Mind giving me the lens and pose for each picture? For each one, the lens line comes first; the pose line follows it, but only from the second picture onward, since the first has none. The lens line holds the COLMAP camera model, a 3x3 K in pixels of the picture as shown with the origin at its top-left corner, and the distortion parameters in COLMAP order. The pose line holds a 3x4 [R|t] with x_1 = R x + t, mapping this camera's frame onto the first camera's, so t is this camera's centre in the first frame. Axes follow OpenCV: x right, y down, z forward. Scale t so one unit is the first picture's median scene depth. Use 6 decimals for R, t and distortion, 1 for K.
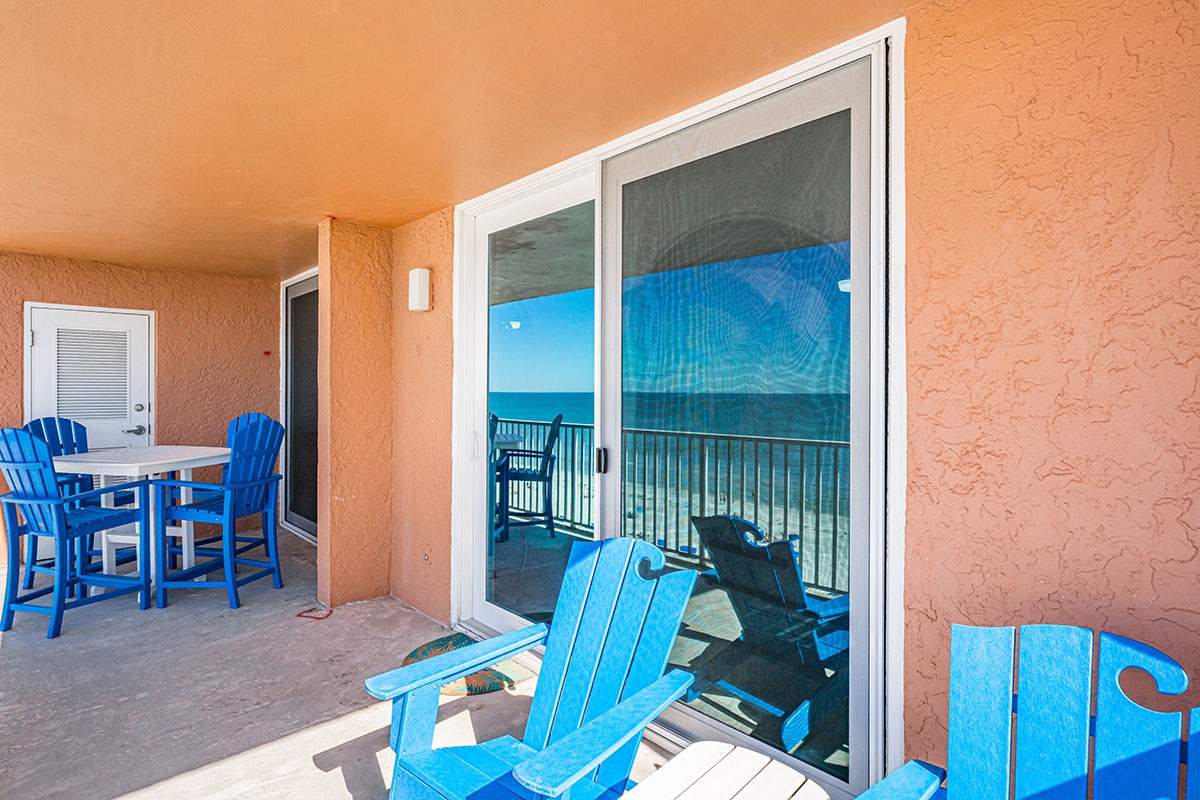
lens RADIAL K [[613.6, 0, 597.0], [0, 613.6, 398.6], [0, 0, 1]] dist [-0.013459, 0.009731]
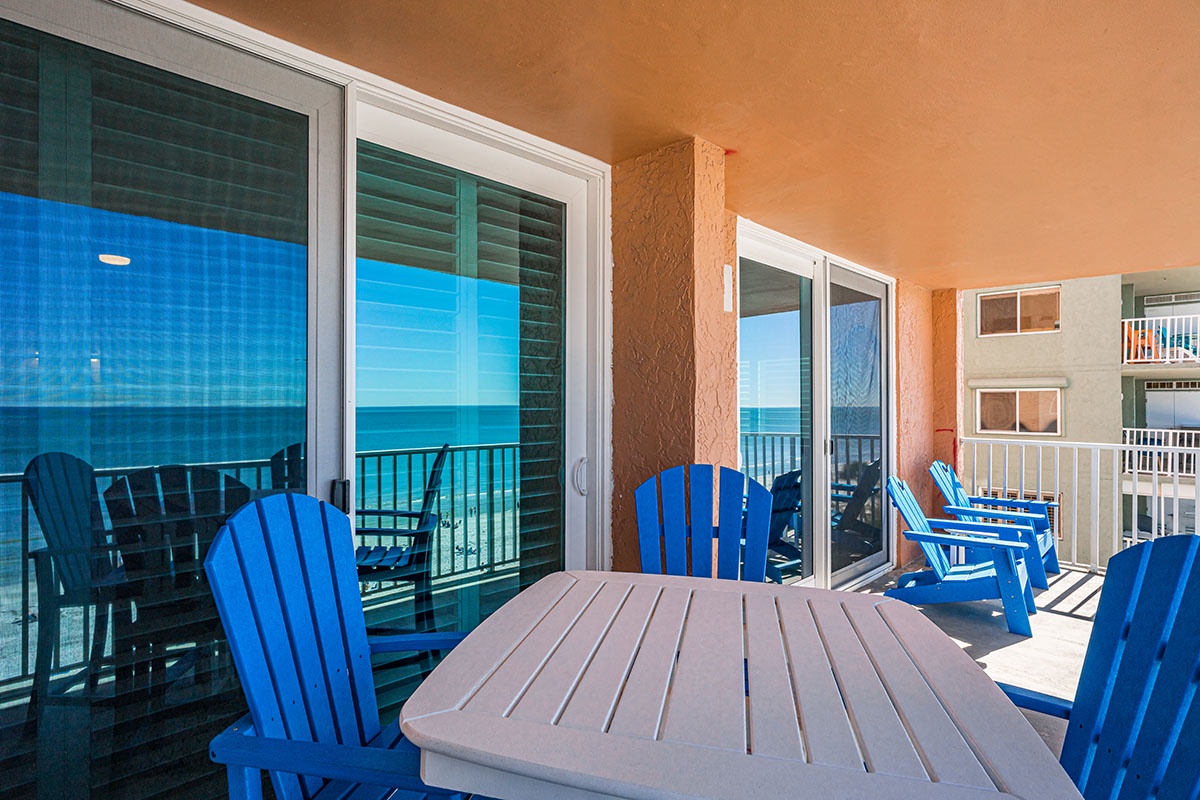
lens RADIAL K [[612.5, 0, 595.8], [0, 612.5, 398.5], [0, 0, 1]] dist [-0.014405, 0.007334]
pose [[-0.039856, -0.000517, 0.999205, -0.823569], [0.018816, 0.999822, 0.001268, -0.015723], [-0.999028, 0.018852, -0.039839, 0.862487]]
